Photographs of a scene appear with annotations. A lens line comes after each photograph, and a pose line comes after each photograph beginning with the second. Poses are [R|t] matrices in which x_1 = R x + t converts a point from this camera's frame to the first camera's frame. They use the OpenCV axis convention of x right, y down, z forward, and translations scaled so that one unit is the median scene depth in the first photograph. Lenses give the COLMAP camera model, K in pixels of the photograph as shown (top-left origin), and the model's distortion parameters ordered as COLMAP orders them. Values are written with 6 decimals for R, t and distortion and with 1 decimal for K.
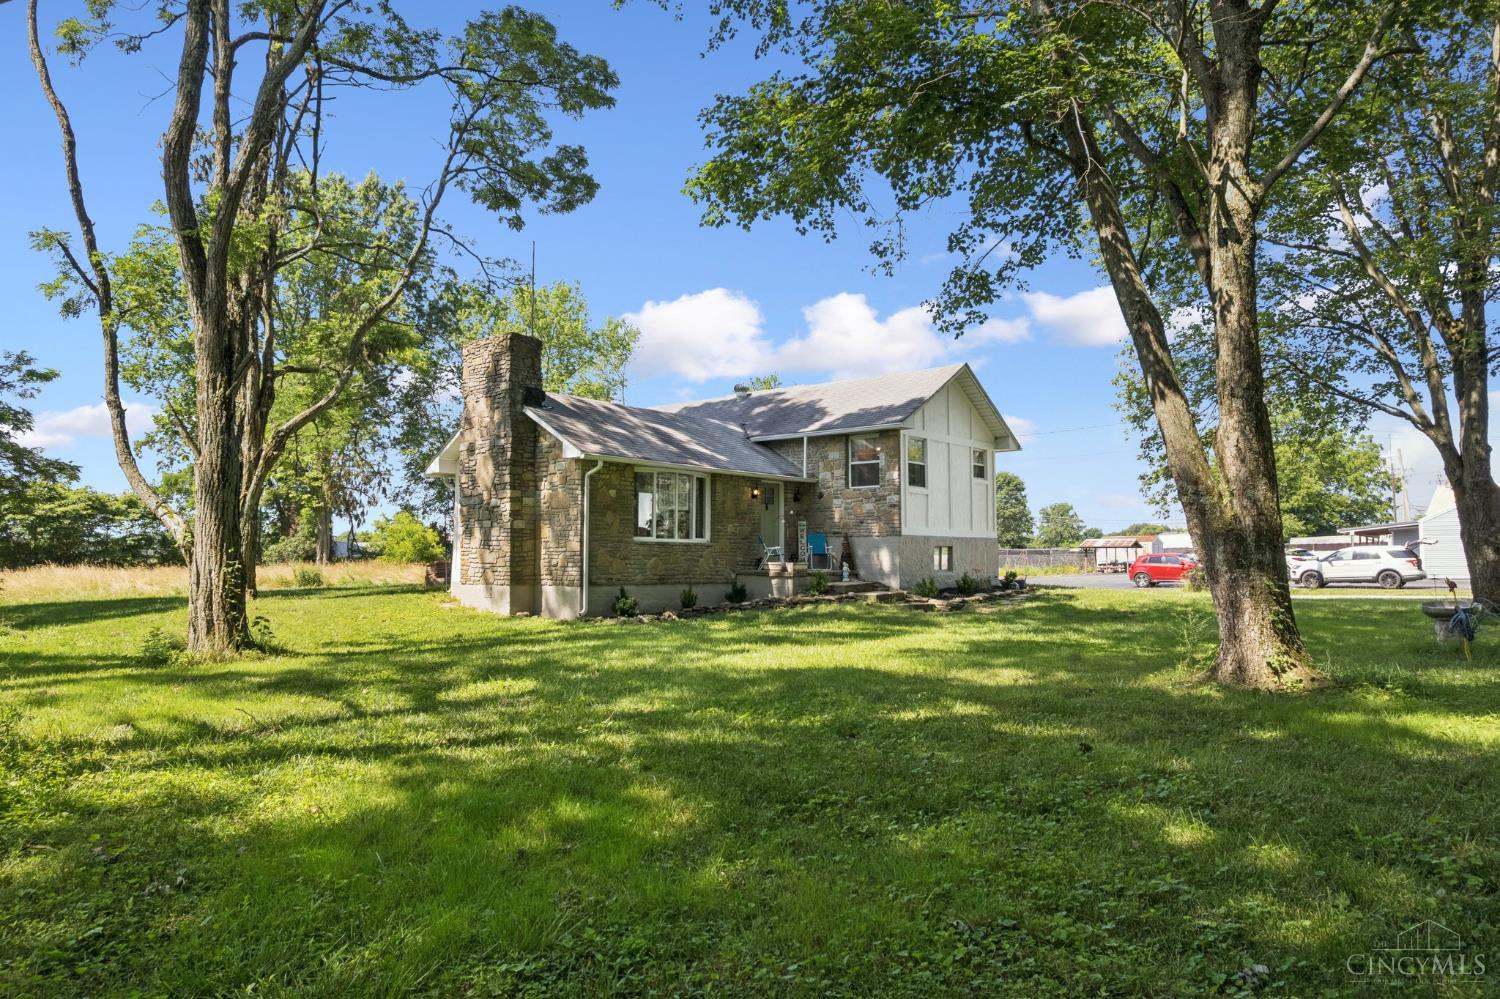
lens RADIAL K [[937.5, 0, 750.0], [0, 937.5, 455.4], [0, 0, 1]] dist [0.003209, 0.000188]
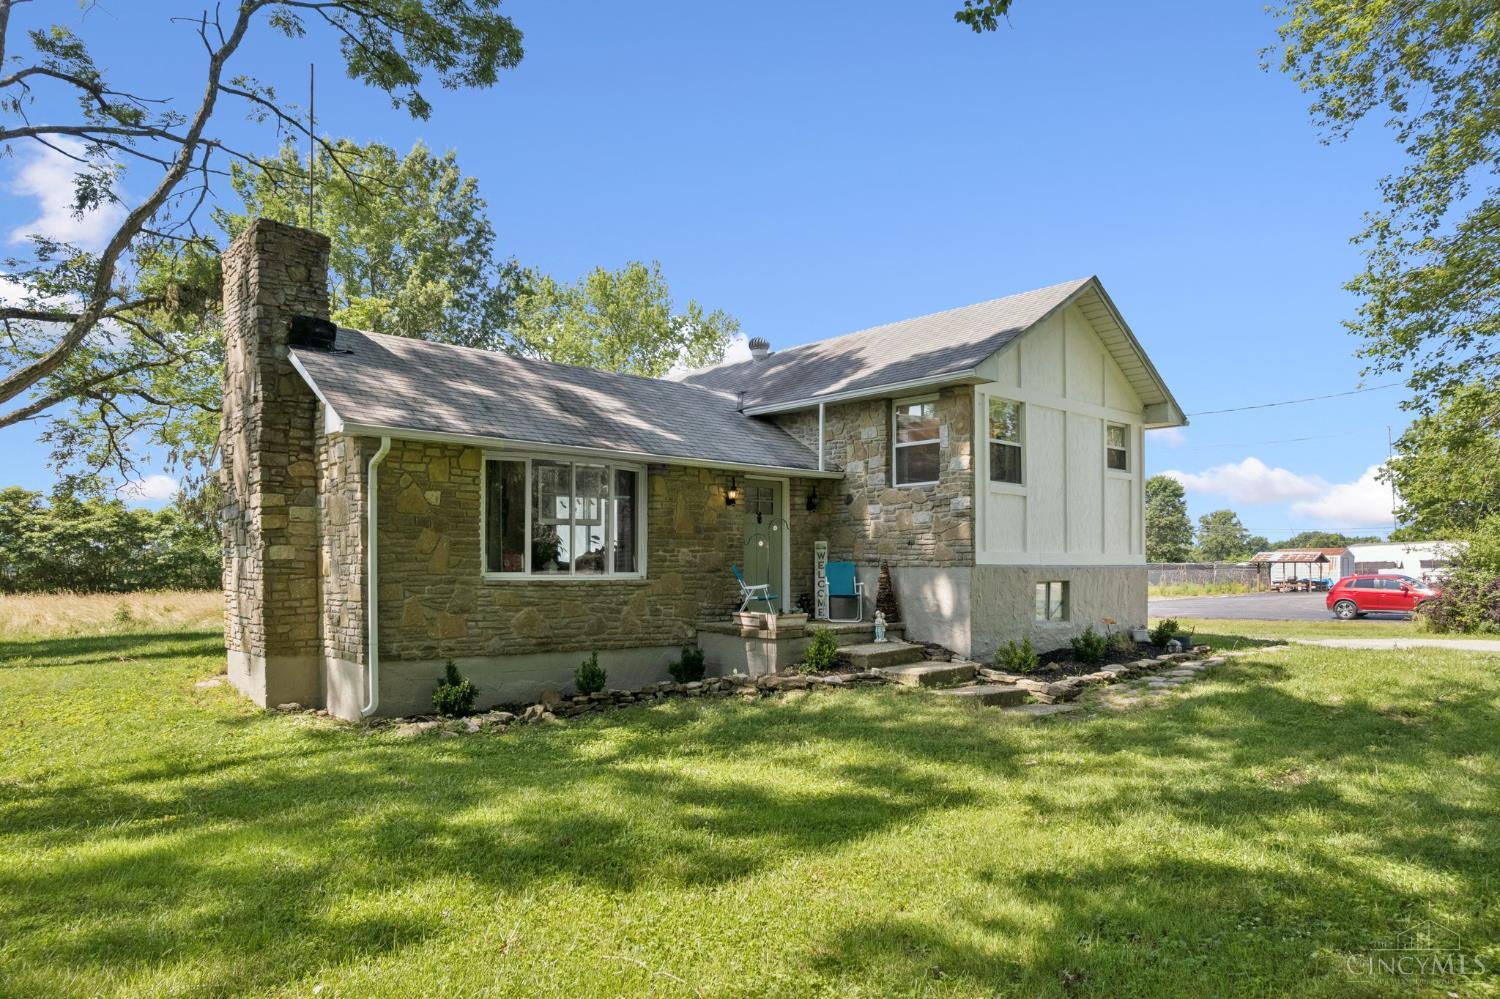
lens RADIAL K [[960.1, 0, 767.4], [0, 960.1, 535.8], [0, 0, 1]] dist [-0.026077, 0.001421]
pose [[0.992173, -0.005565, -0.124745, 0.101944], [0.014767, 0.997225, 0.072963, 0.020143], [0.123992, -0.074234, 0.989503, 0.372806]]
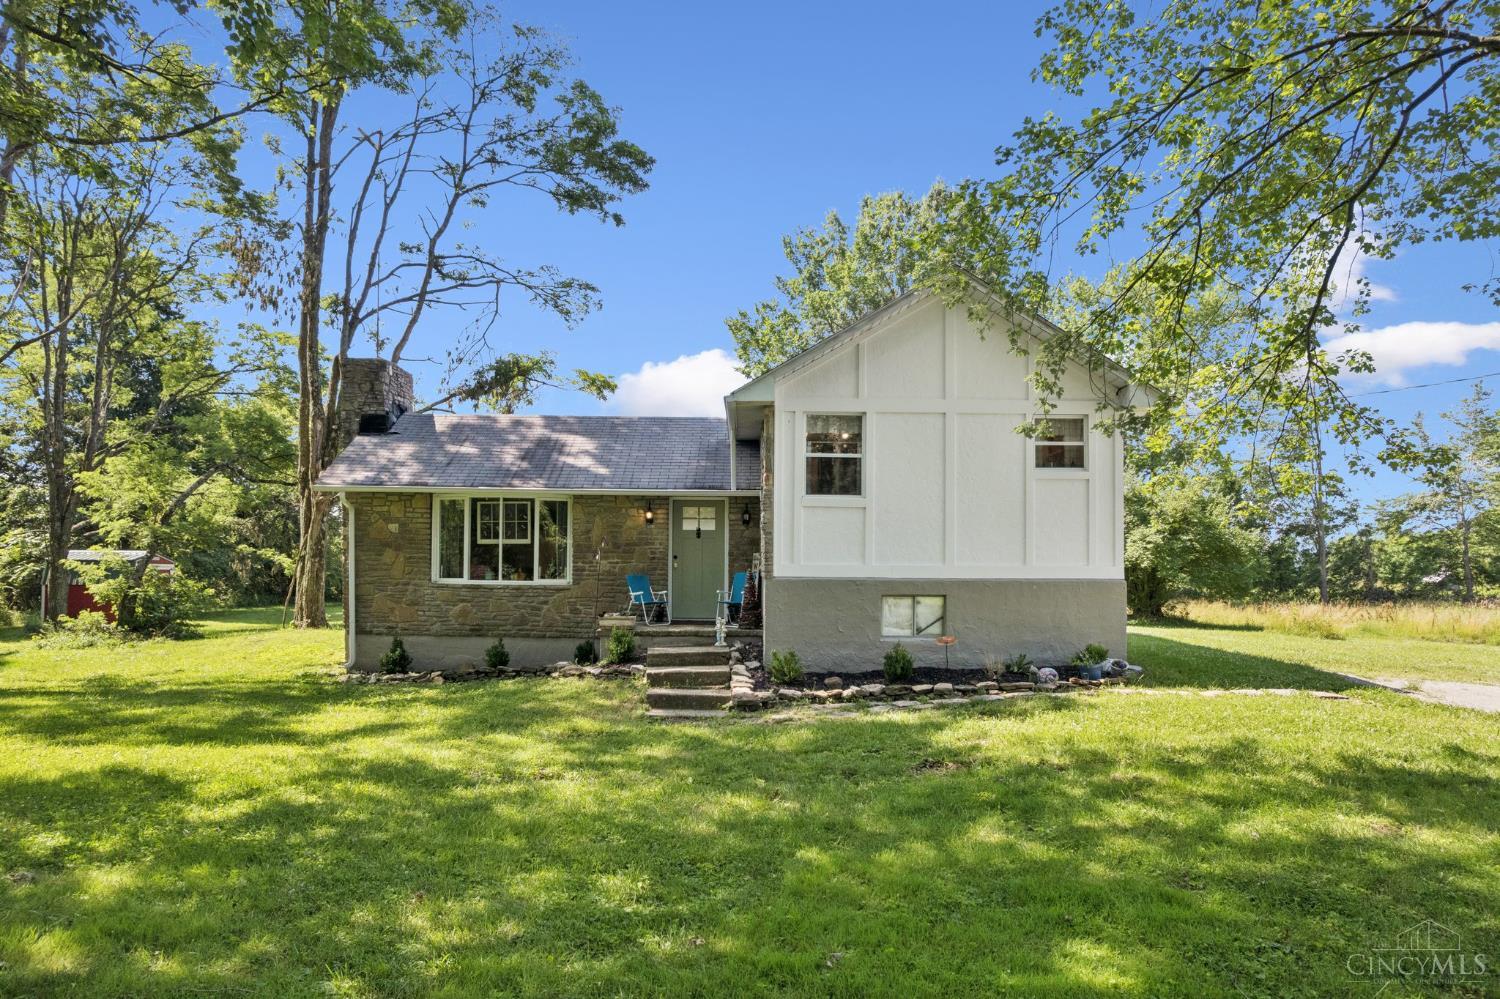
lens RADIAL K [[960.1, 0, 767.4], [0, 960.1, 535.8], [0, 0, 1]] dist [-0.026077, 0.001421]
pose [[0.666104, -0.022884, -0.745508, 0.595919], [0.072166, 0.996817, 0.033881, 0.035118], [0.742360, -0.076369, 0.665635, 0.552555]]
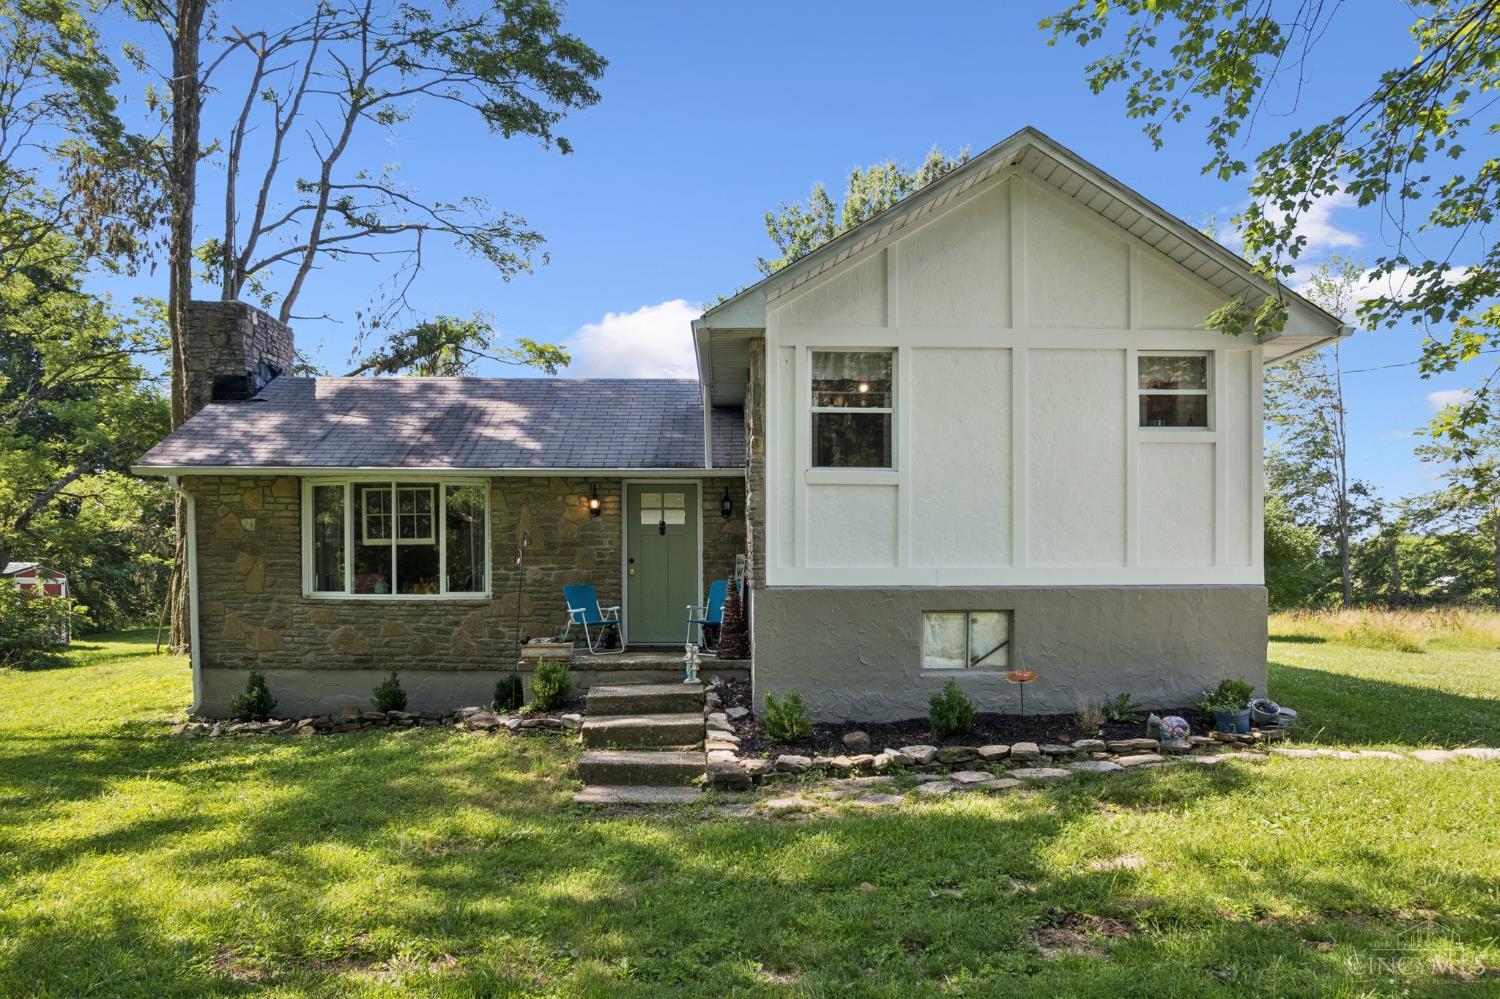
lens RADIAL K [[969.8, 0, 762.9], [0, 969.8, 577.9], [0, 0, 1]] dist [-0.025175, 0.001191]
pose [[0.675799, -0.003372, -0.737079, 0.460351], [0.080486, 0.994348, 0.069245, 0.048628], [0.732679, -0.106120, 0.672250, 0.668784]]
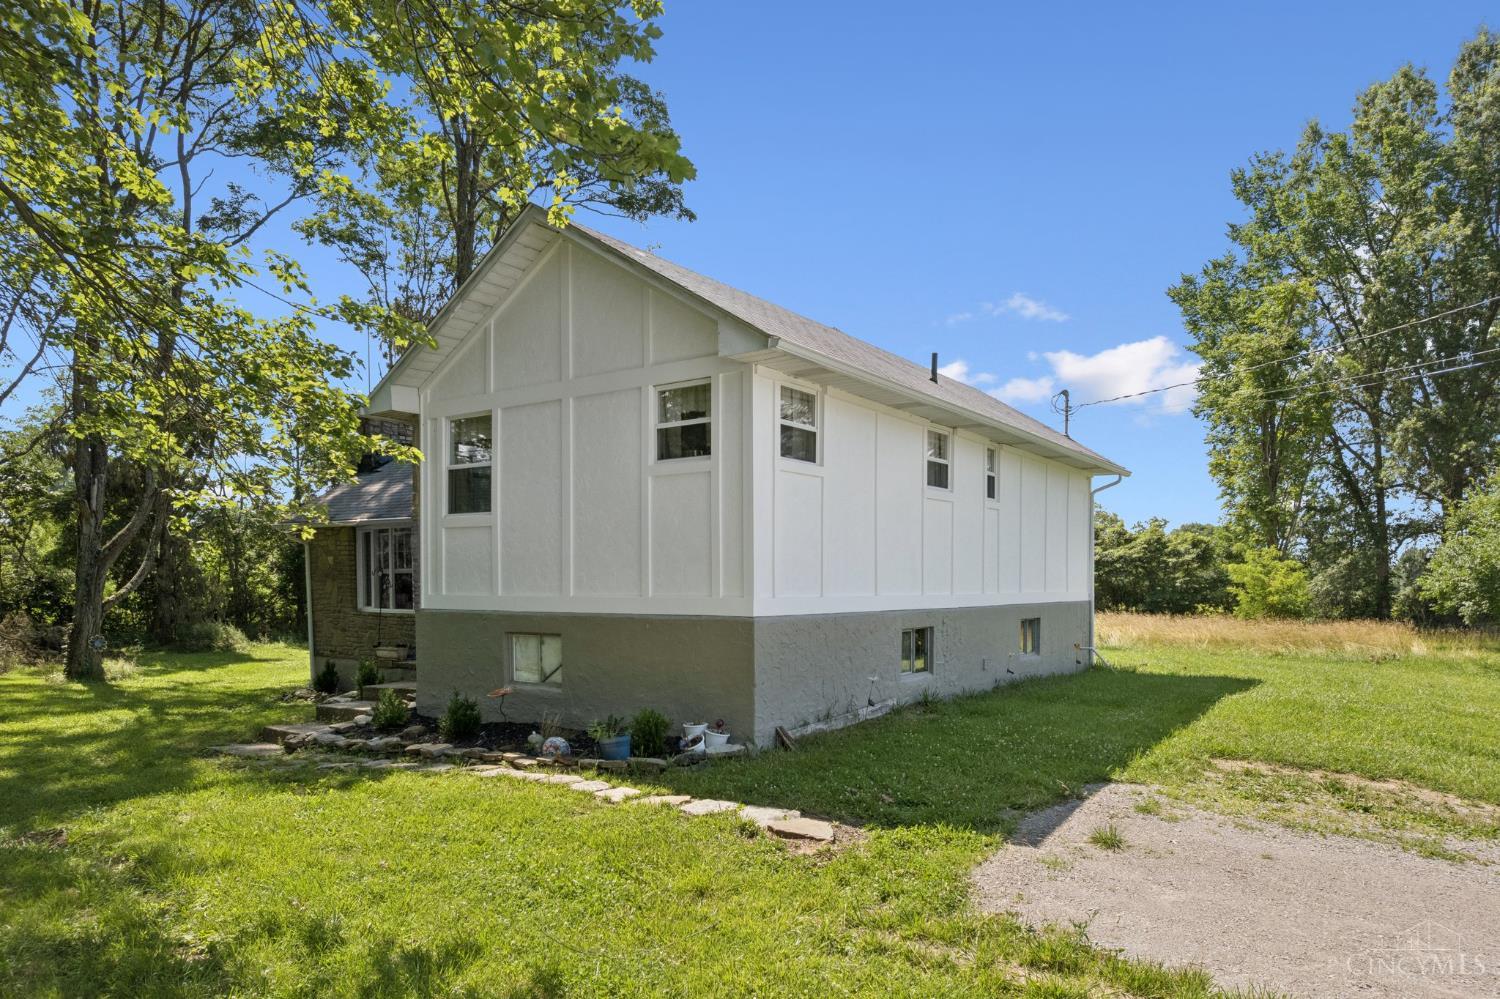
lens RADIAL K [[969.8, 0, 762.9], [0, 969.8, 577.9], [0, 0, 1]] dist [-0.025175, 0.001191]
pose [[0.088983, -0.004811, -0.996022, 0.700295], [0.104960, 0.994466, 0.004573, 0.081096], [0.990487, -0.104950, 0.088995, 1.087994]]
